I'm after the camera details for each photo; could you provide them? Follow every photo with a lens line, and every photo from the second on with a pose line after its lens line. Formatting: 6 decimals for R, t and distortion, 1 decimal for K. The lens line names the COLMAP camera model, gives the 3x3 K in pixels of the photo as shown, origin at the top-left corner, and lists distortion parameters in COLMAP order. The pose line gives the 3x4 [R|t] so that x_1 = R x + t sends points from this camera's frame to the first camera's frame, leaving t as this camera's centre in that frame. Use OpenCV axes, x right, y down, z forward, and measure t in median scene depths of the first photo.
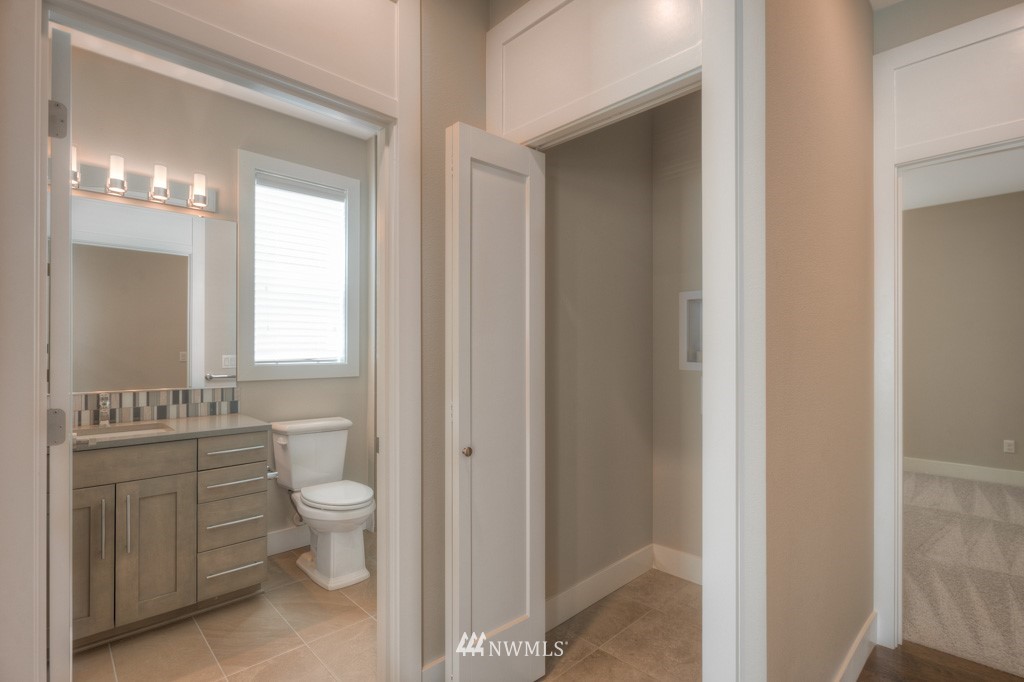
lens RADIAL K [[483.9, 0, 514.2], [0, 483.9, 352.9], [0, 0, 1]] dist [0.009417, -0.000197]
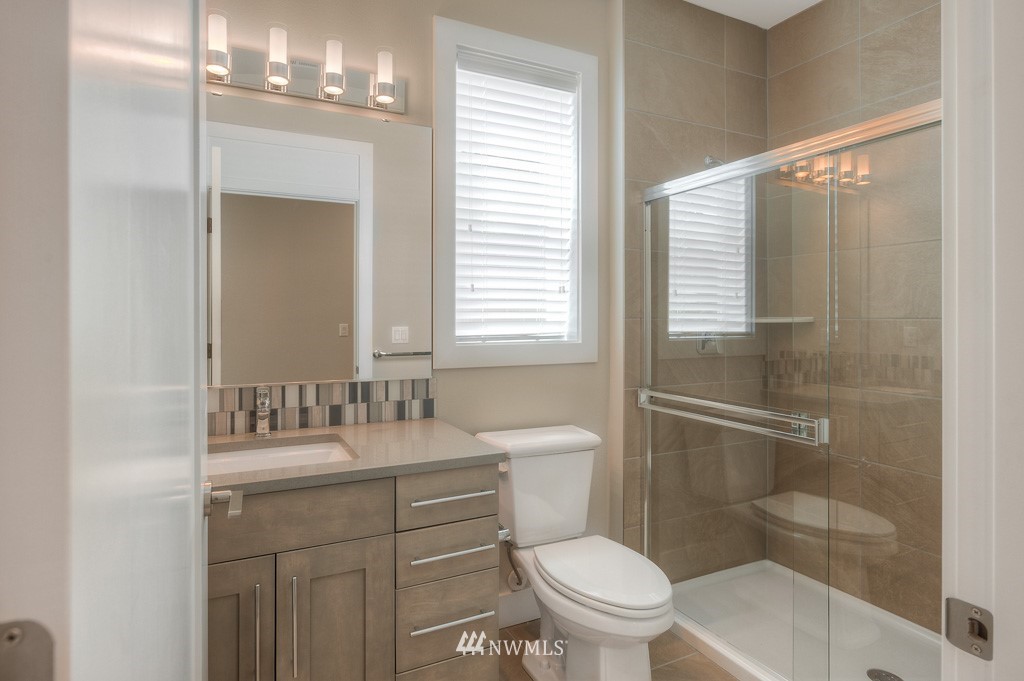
lens RADIAL K [[443.8, 0, 486.8], [0, 443.8, 322.0], [0, 0, 1]] dist [0.000917, 0.000178]
pose [[0.968084, -0.000290, -0.250627, -0.371467], [0.000921, 0.999997, 0.002400, -0.007482], [0.250625, -0.002554, 0.968081, 0.463318]]
